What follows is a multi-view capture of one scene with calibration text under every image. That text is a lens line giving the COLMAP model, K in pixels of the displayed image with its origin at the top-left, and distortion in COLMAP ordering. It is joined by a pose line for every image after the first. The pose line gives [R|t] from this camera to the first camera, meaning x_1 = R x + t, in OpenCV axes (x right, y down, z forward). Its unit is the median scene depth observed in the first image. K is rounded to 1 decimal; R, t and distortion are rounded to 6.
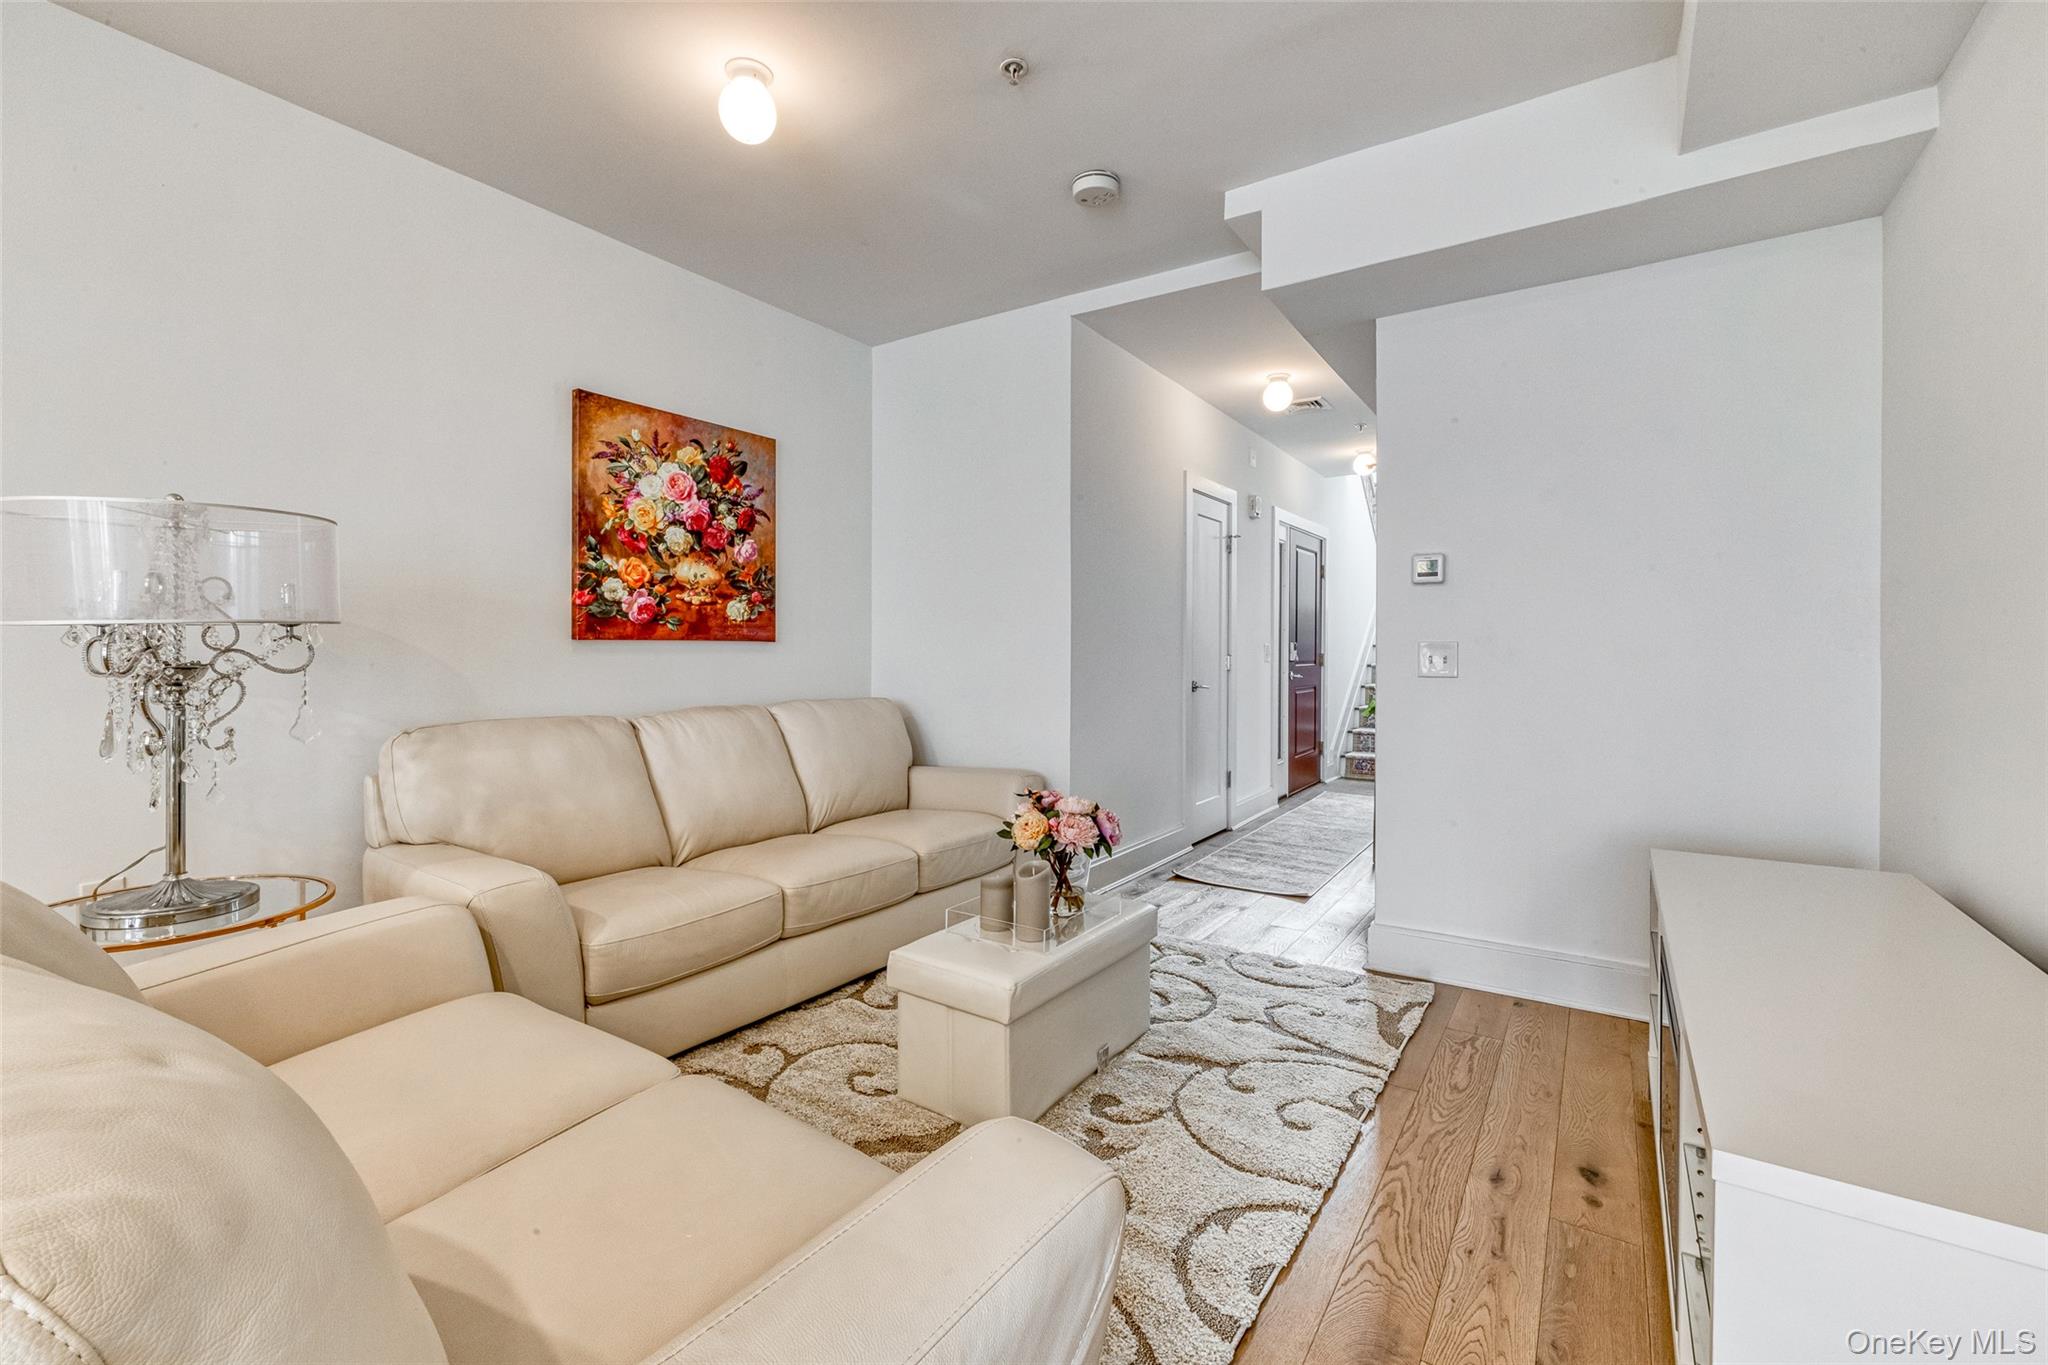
lens RADIAL K [[868.5, 0, 1031.5], [0, 868.5, 653.2], [0, 0, 1]] dist [0.001747, 0.000554]
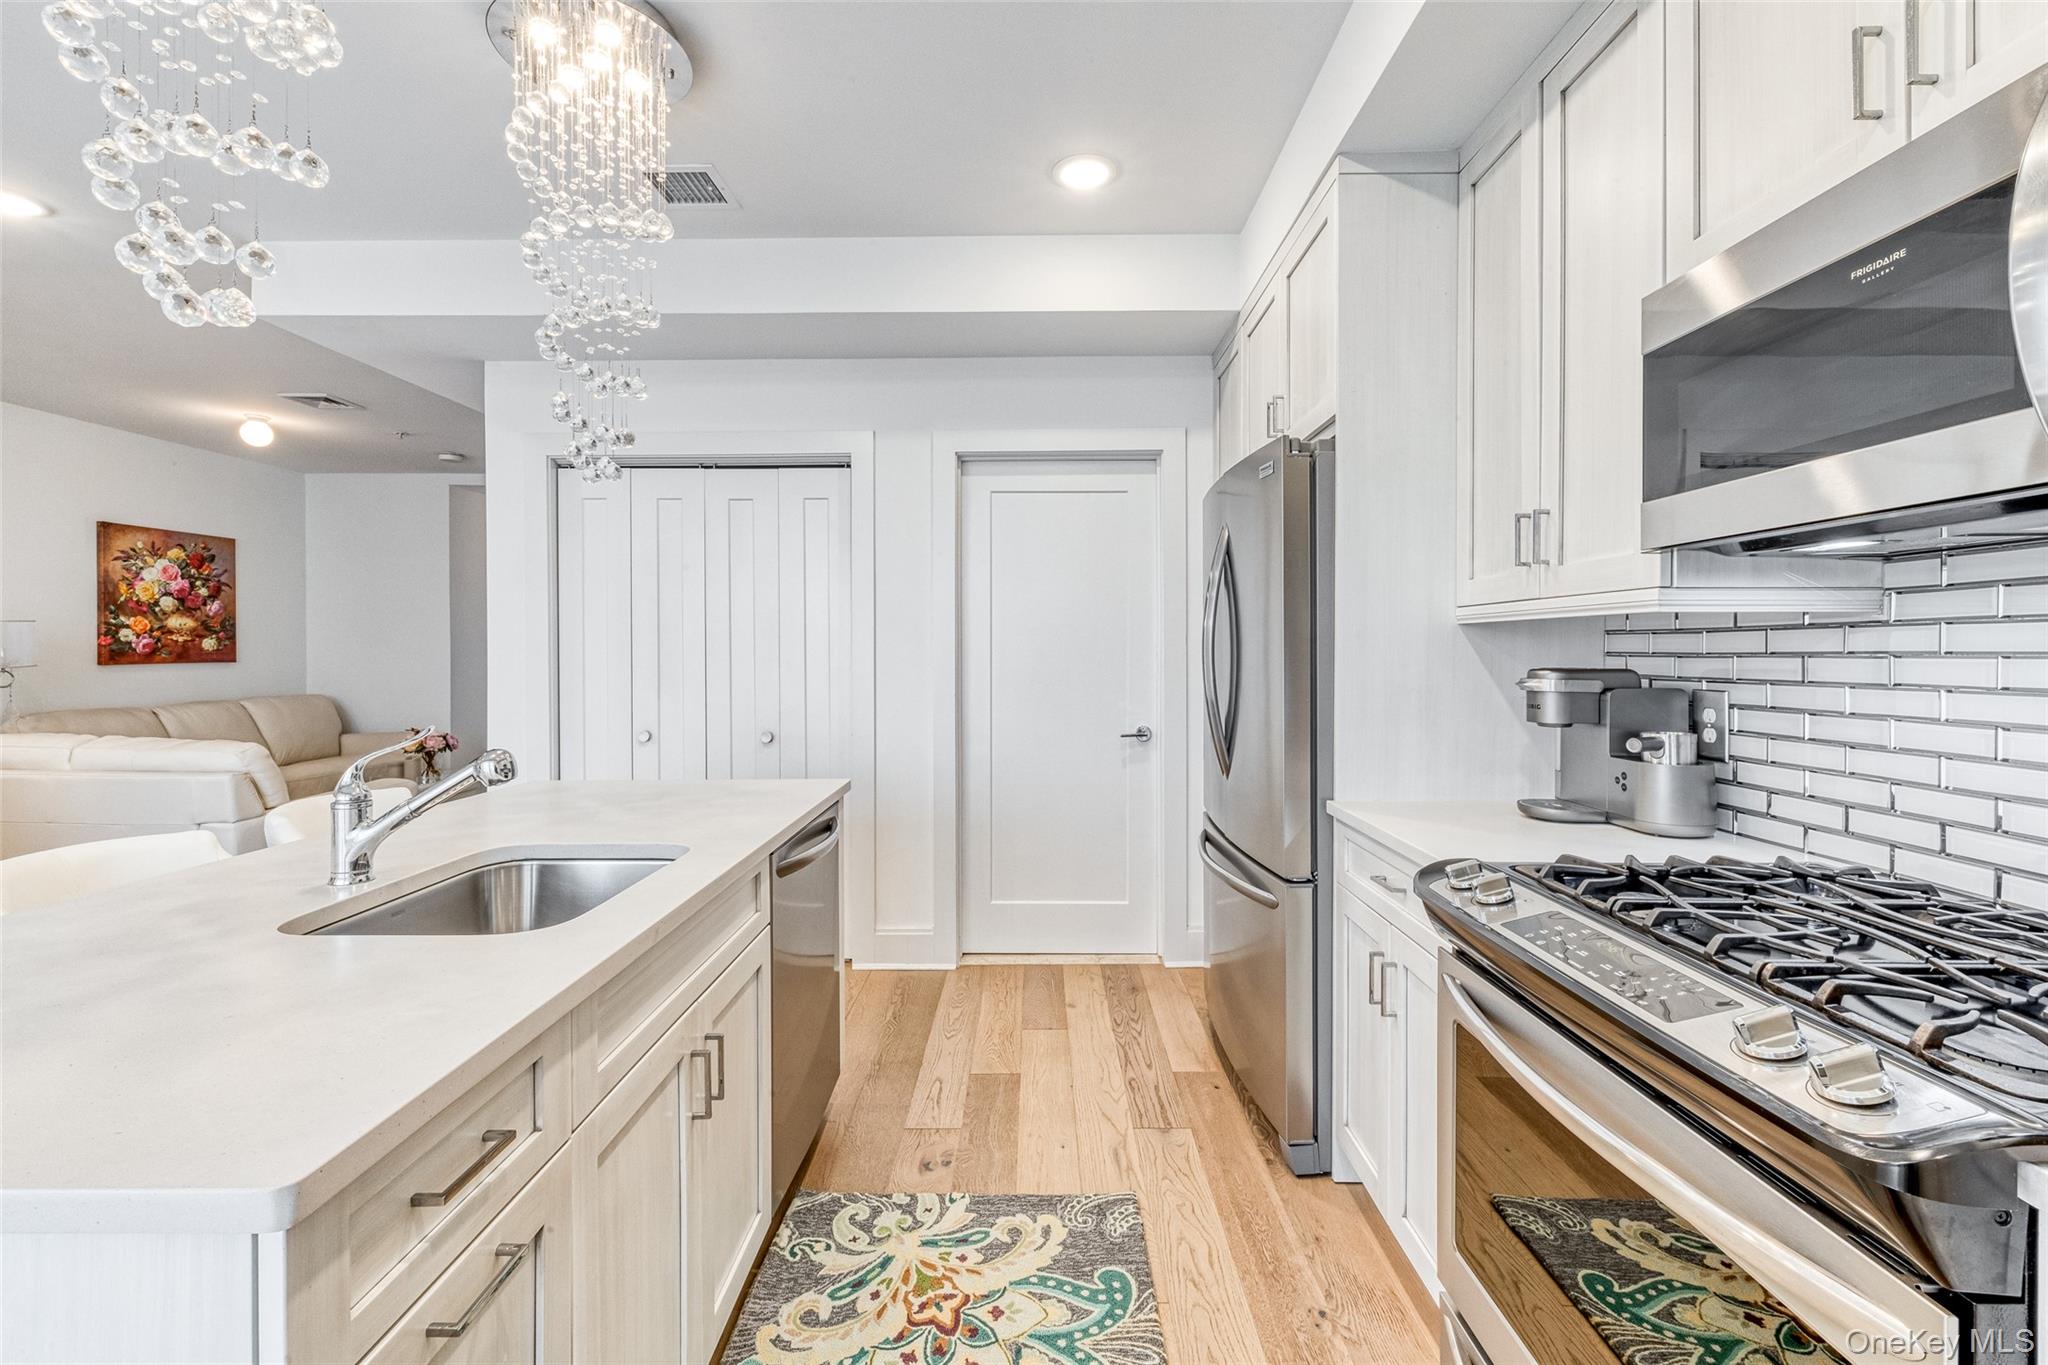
lens RADIAL K [[868.5, 0, 1031.5], [0, 868.5, 653.2], [0, 0, 1]] dist [0.001747, 0.000554]
pose [[0.843552, -0.002999, 0.537039, 0.103720], [-0.001392, 0.999969, 0.007771, -0.050732], [-0.537045, -0.007303, 0.843522, -1.358300]]
